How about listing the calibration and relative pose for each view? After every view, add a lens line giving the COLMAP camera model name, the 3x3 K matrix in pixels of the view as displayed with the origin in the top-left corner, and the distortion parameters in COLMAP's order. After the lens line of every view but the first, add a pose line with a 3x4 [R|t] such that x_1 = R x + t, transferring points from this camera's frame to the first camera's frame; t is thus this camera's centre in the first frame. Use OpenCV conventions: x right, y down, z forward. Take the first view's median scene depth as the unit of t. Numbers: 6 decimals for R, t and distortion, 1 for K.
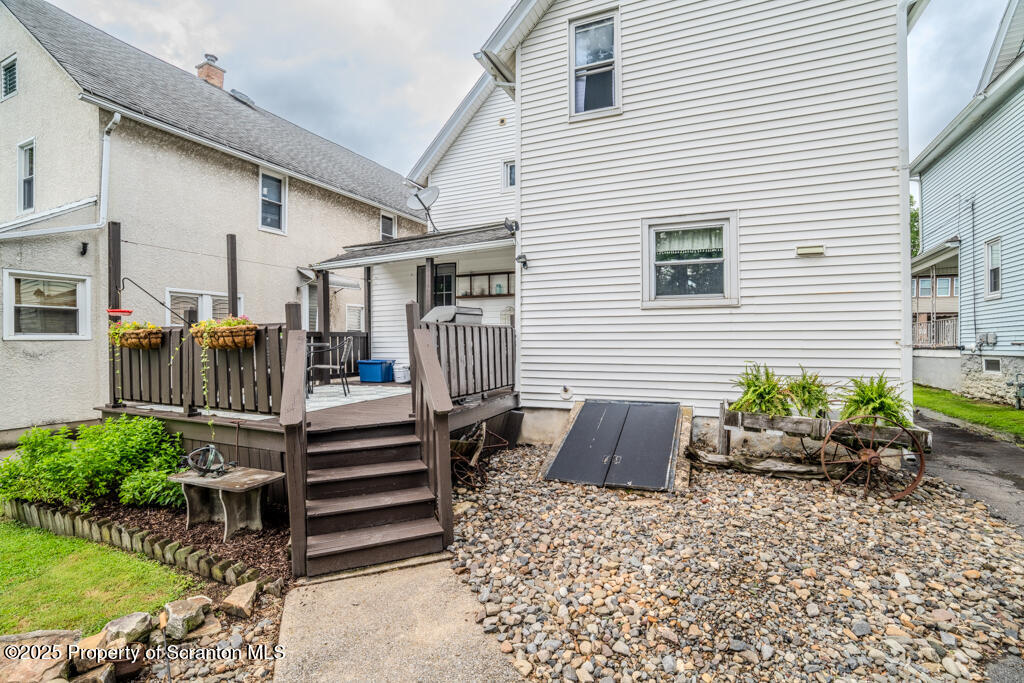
lens RADIAL K [[475.1, 0, 506.8], [0, 475.1, 337.5], [0, 0, 1]] dist [-0.050016, 0.012303]
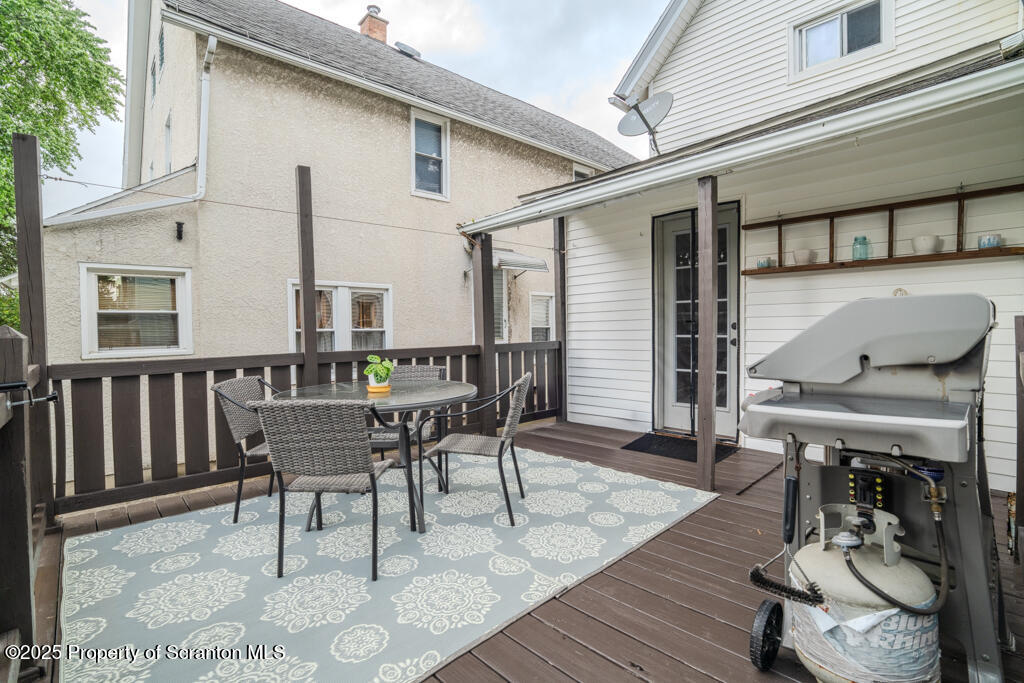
lens RADIAL K [[475.1, 0, 514.4], [0, 475.1, 338.5], [0, 0, 1]] dist [-0.050016, 0.012303]
pose [[0.930882, 0.000857, -0.365320, -0.141792], [0.011606, 0.999423, 0.031918, -0.035583], [0.365136, -0.033952, 0.930335, 0.462103]]
